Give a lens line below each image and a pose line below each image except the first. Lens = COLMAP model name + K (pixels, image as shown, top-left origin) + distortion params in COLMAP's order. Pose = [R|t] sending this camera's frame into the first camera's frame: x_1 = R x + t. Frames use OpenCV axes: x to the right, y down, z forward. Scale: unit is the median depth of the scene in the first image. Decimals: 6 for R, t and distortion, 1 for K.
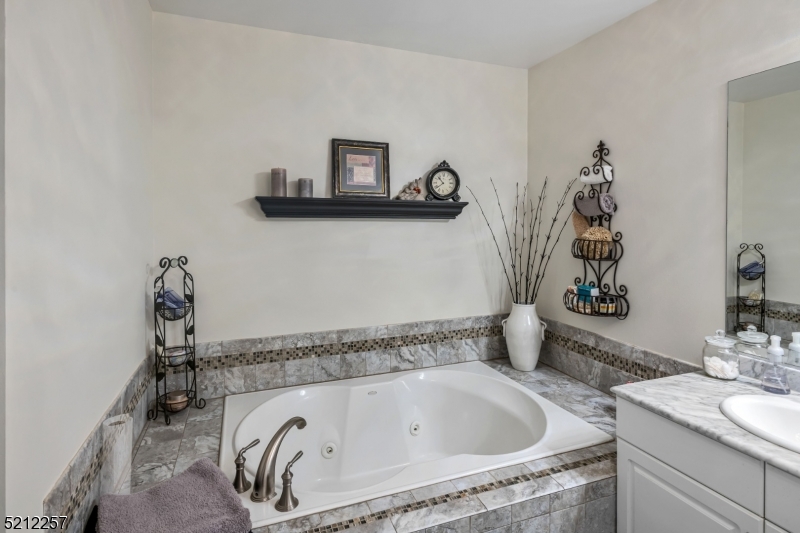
lens RADIAL K [[425.0, 0, 401.5], [0, 425.0, 231.5], [0, 0, 1]] dist [0.016809, -0.003182]
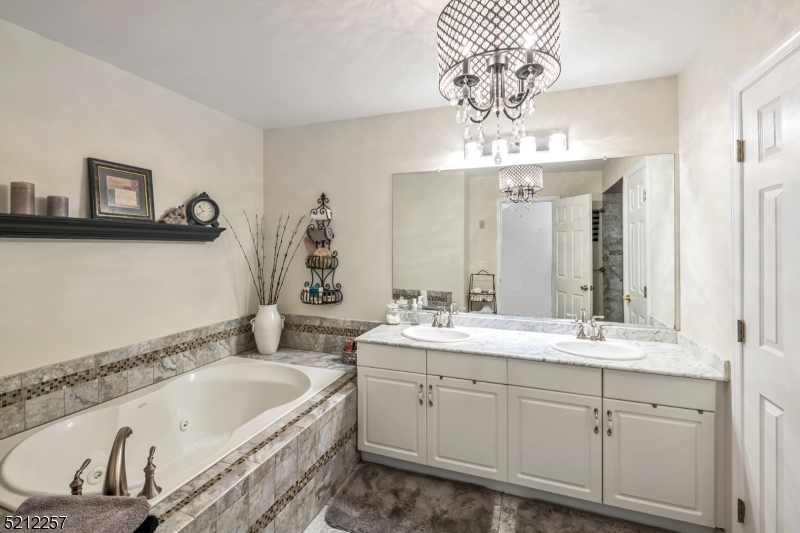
lens RADIAL K [[350.1, 0, 409.9], [0, 350.1, 248.0], [0, 0, 1]] dist [0.000983, 0.000021]
pose [[0.648896, -0.001884, 0.760875, -0.301136], [0.009871, 0.999934, -0.005942, 0.000278], [-0.760813, 0.011366, 0.648871, -0.075402]]
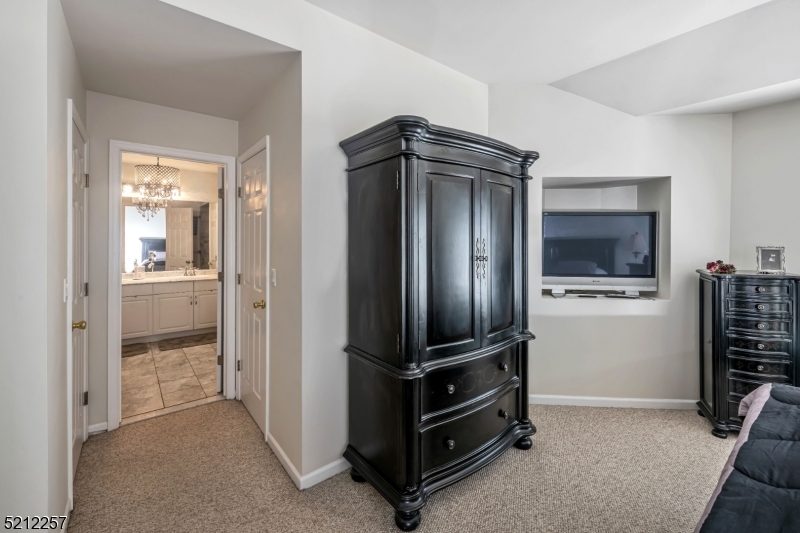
lens RADIAL K [[350.1, 0, 403.5], [0, 350.1, 240.9], [0, 0, 1]] dist [0.000983, 0.000021]
pose [[-0.297284, -0.001157, 0.954789, -1.909368], [0.008612, 0.999955, 0.003894, 0.020637], [-0.954750, 0.009380, -0.297260, -0.496561]]
